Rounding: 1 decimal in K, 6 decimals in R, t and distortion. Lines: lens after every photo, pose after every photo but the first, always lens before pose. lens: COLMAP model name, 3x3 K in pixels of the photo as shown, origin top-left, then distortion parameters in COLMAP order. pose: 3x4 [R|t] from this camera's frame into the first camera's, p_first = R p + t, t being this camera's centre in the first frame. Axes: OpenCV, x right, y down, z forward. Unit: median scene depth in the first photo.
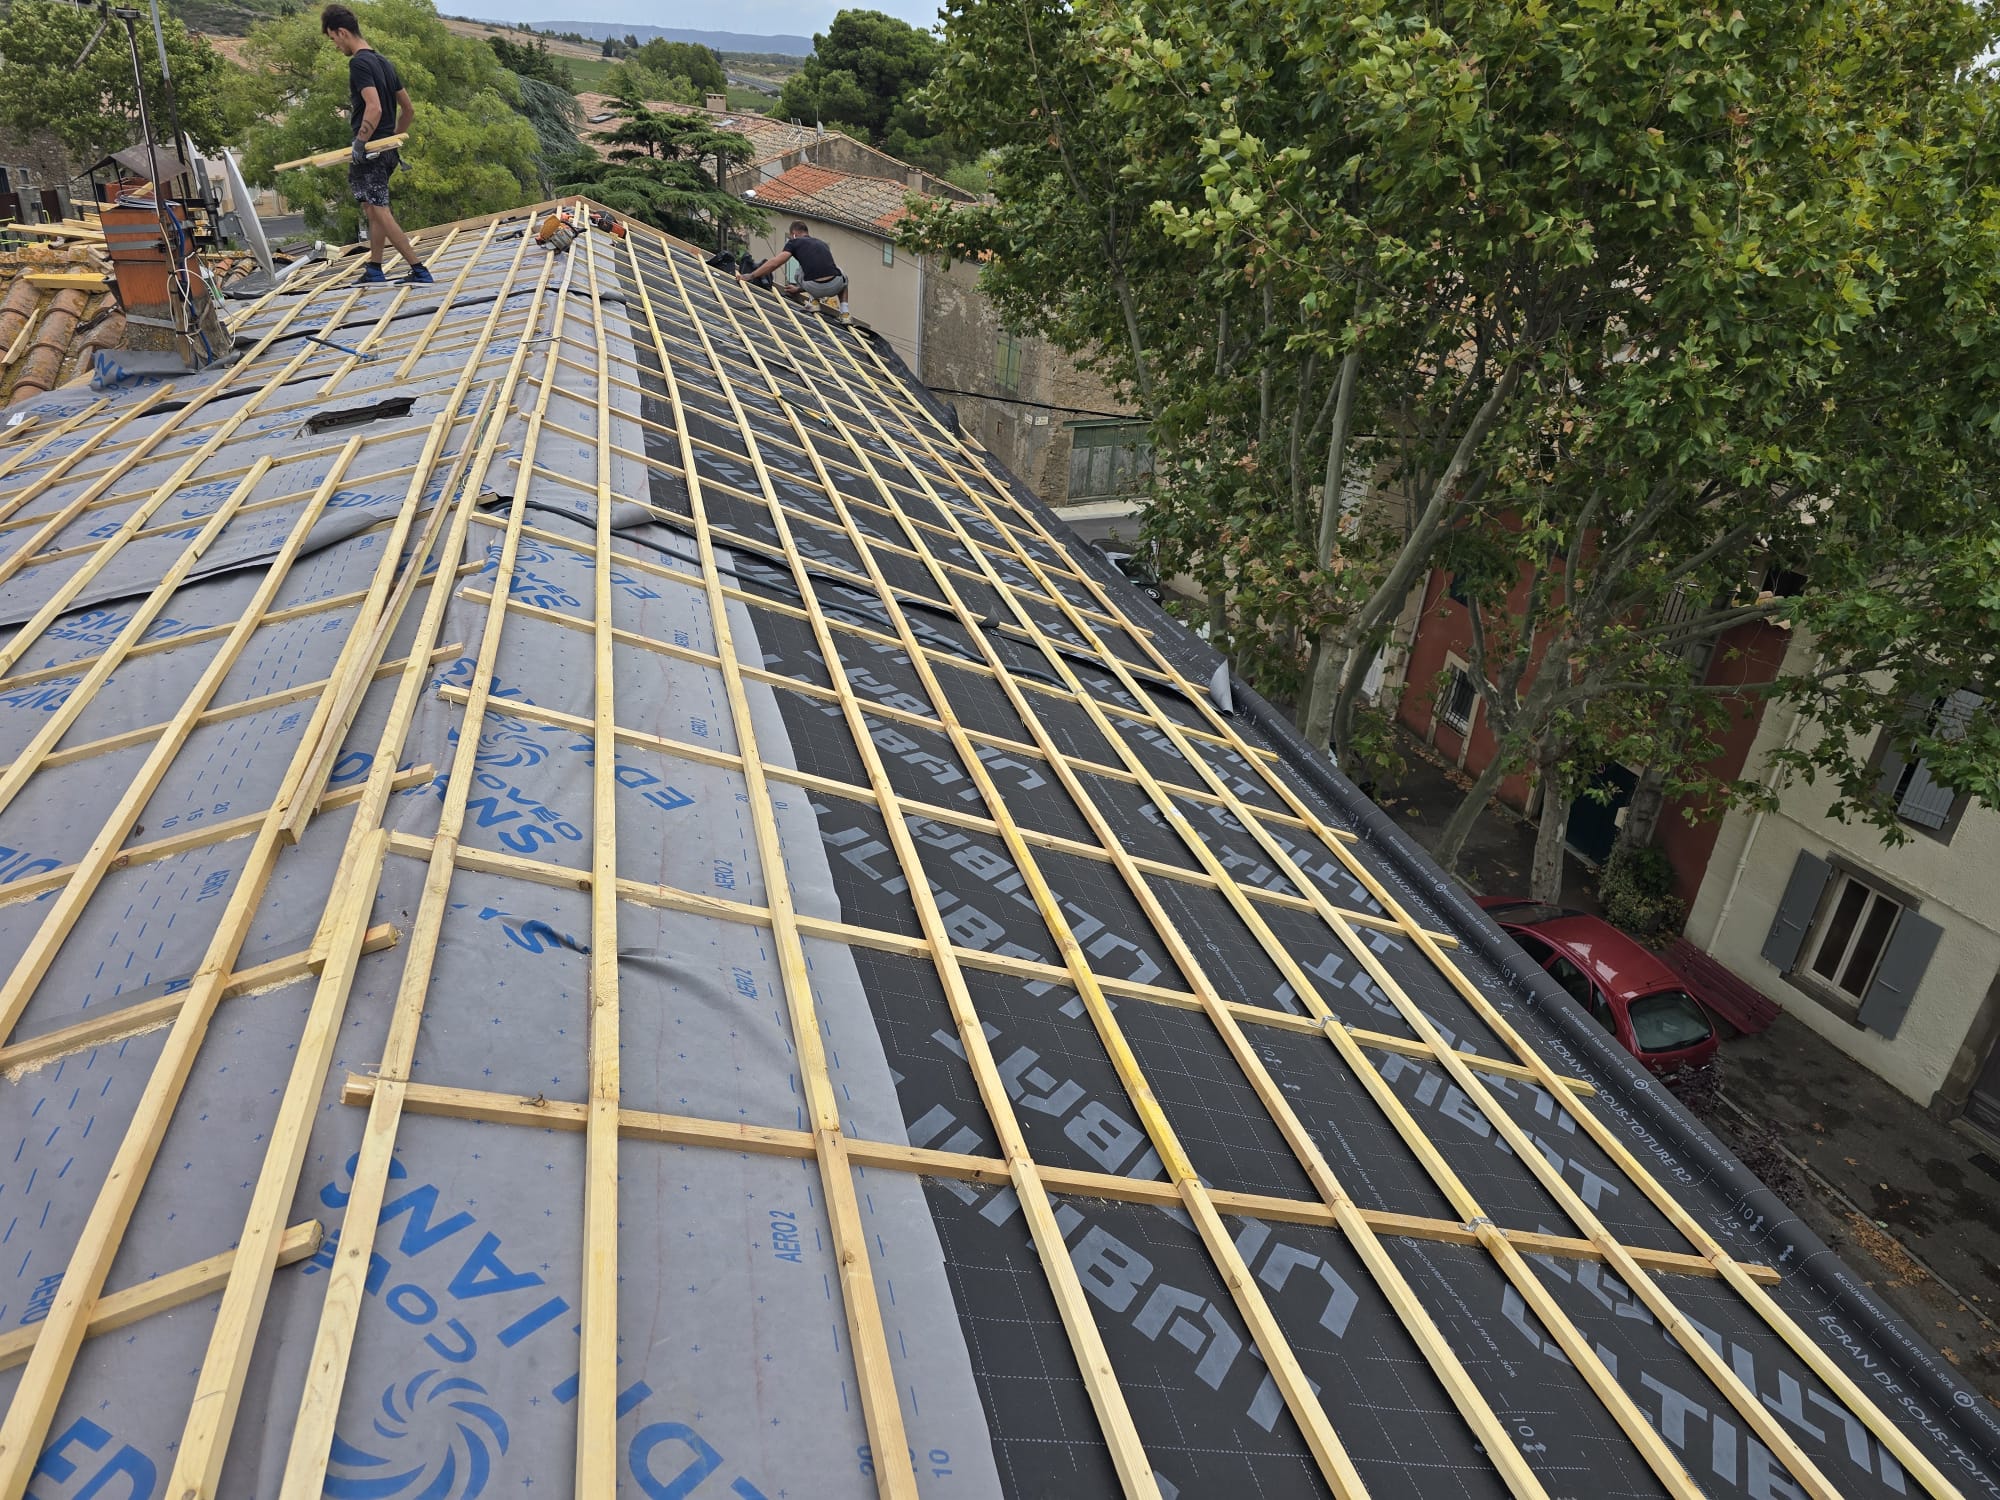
lens RADIAL K [[1355.7, 0, 996.9], [0, 1355.7, 757.9], [0, 0, 1]] dist [0.056389, -0.043899]
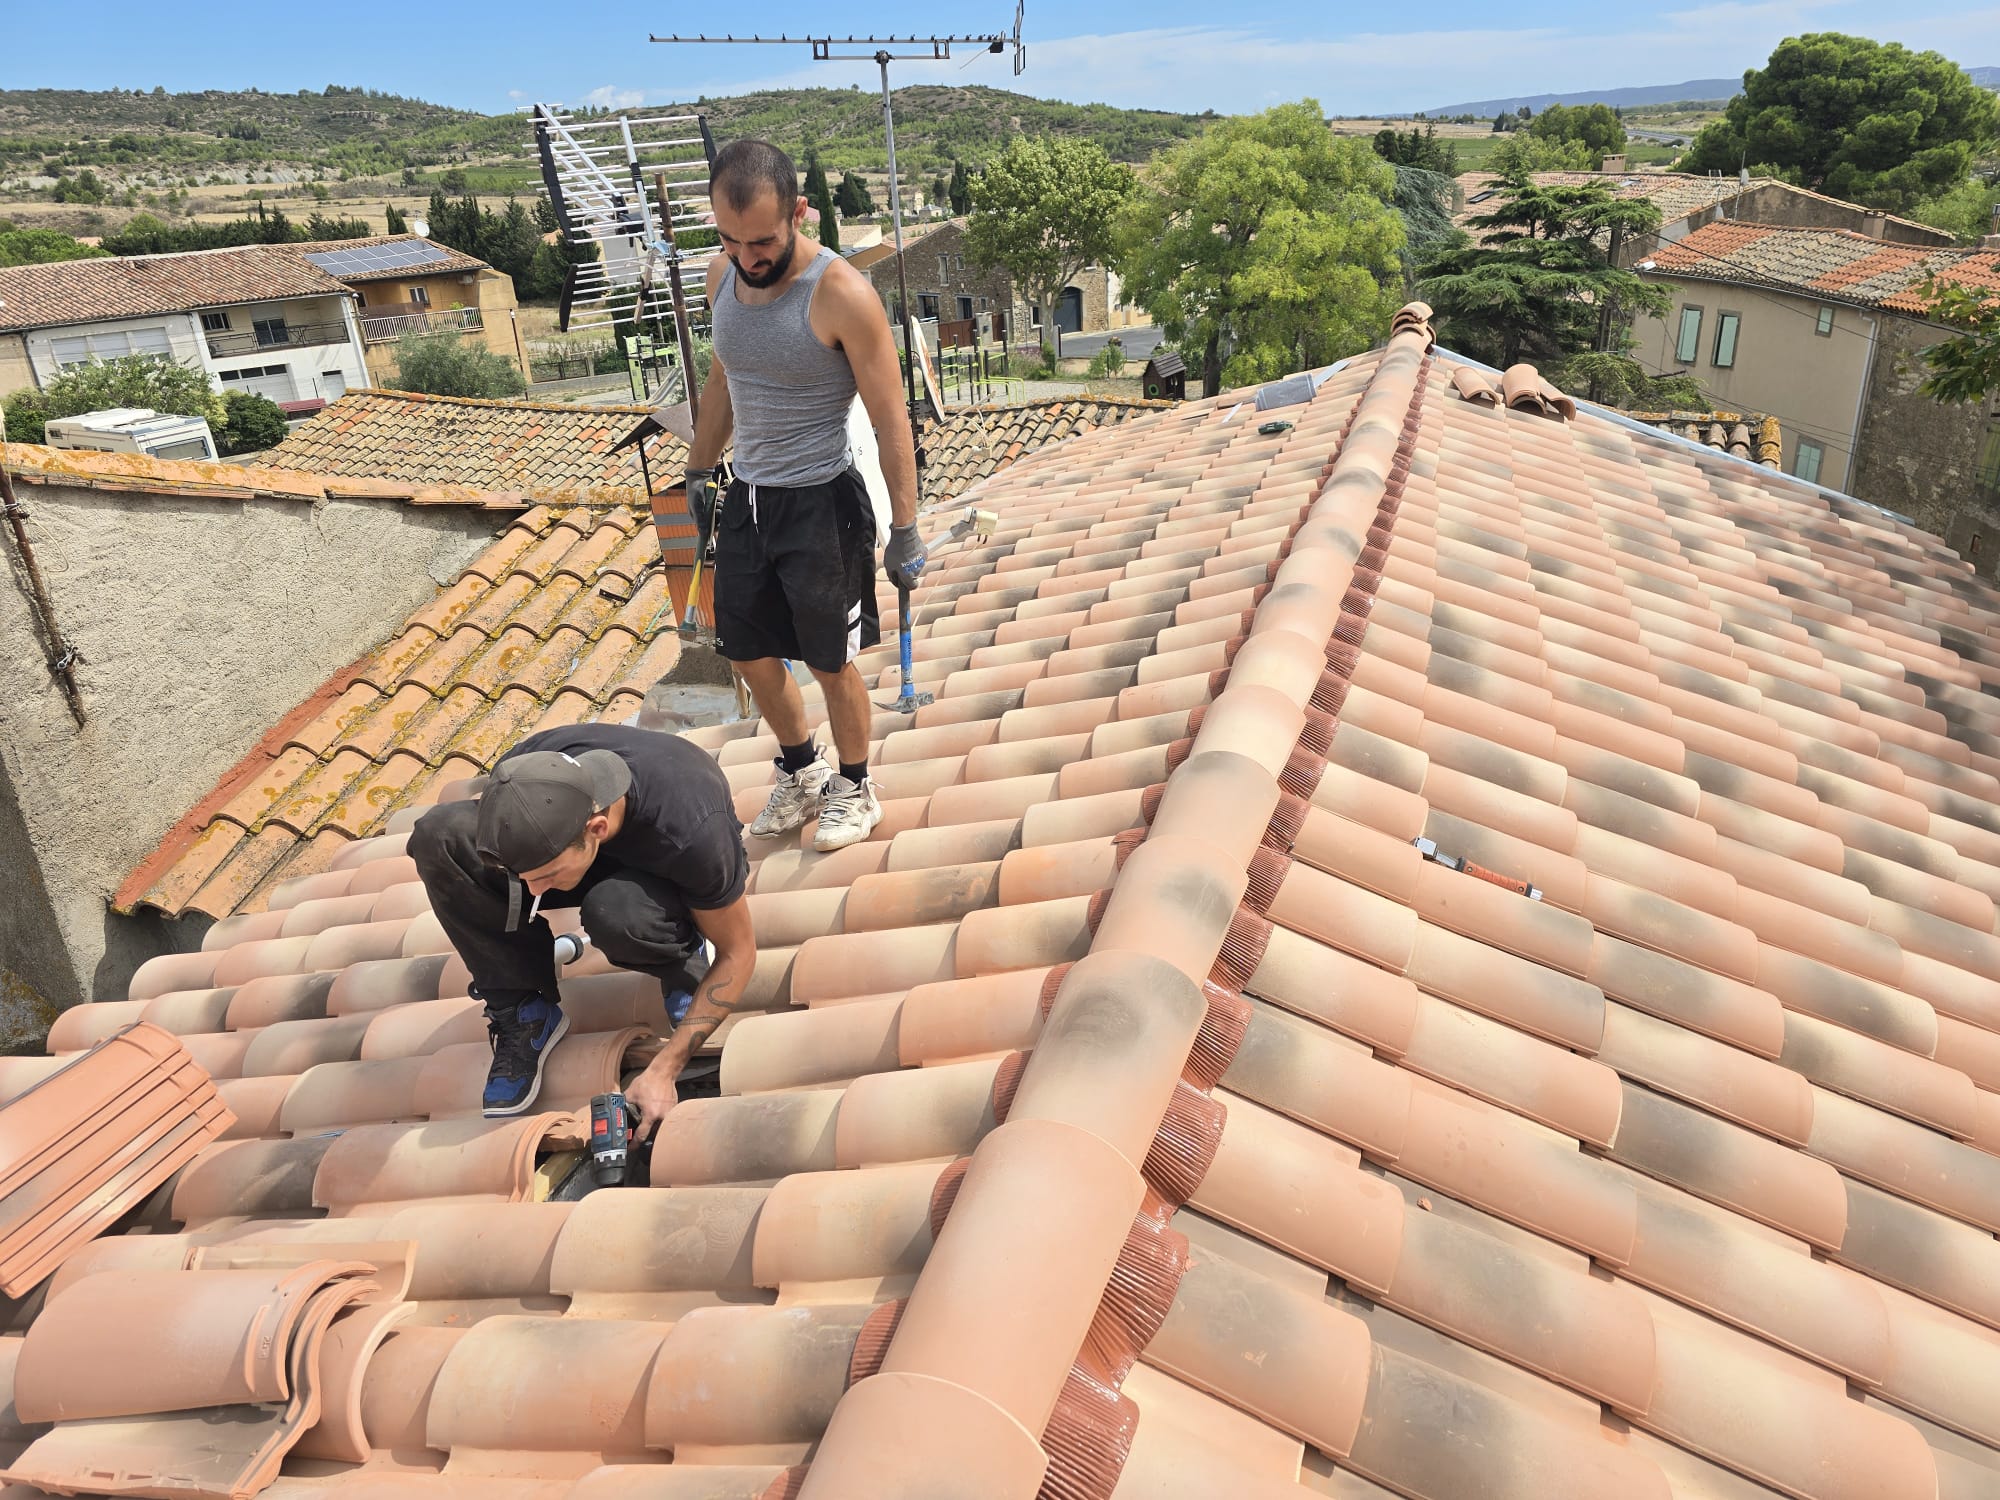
lens RADIAL K [[1355.7, 0, 996.9], [0, 1355.7, 757.9], [0, 0, 1]] dist [0.056389, -0.043899]
pose [[0.835588, 0.107246, -0.538787, -0.041166], [-0.133571, 0.990990, -0.009894, -0.077971], [0.532871, 0.080233, 0.842384, 0.150381]]
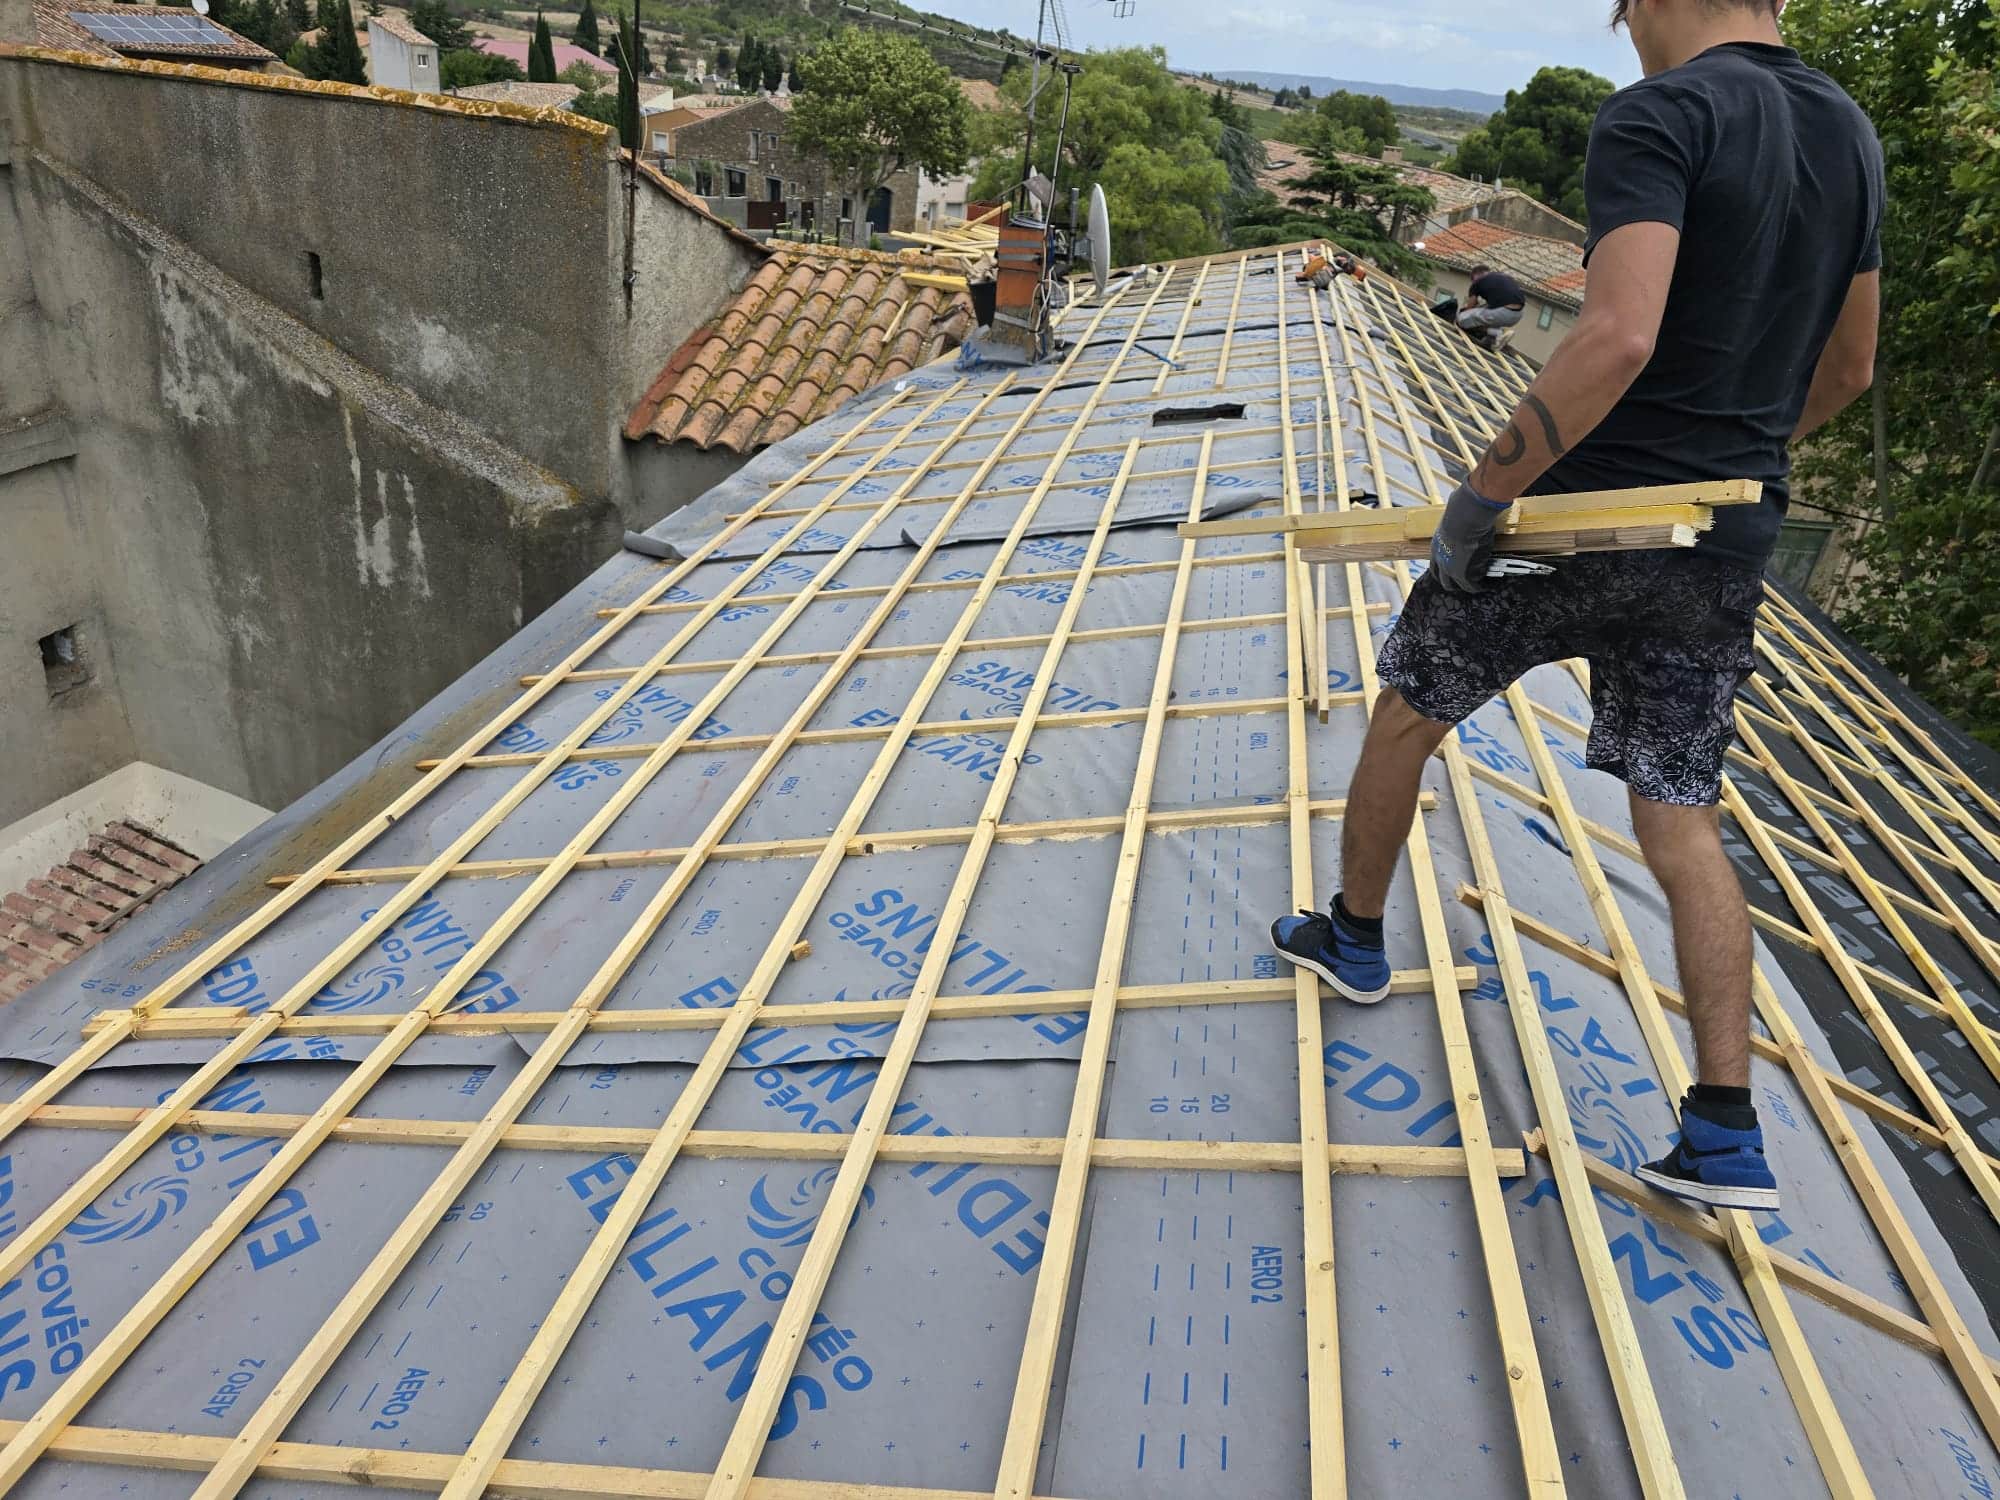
lens RADIAL K [[1355.7, 0, 996.9], [0, 1355.7, 757.9], [0, 0, 1]] dist [0.056389, -0.043899]
pose [[0.907863, 0.213273, -0.360970, -0.030098], [-0.223761, 0.974557, 0.013027, 0.013613], [0.354564, 0.068944, 0.932486, -0.028978]]
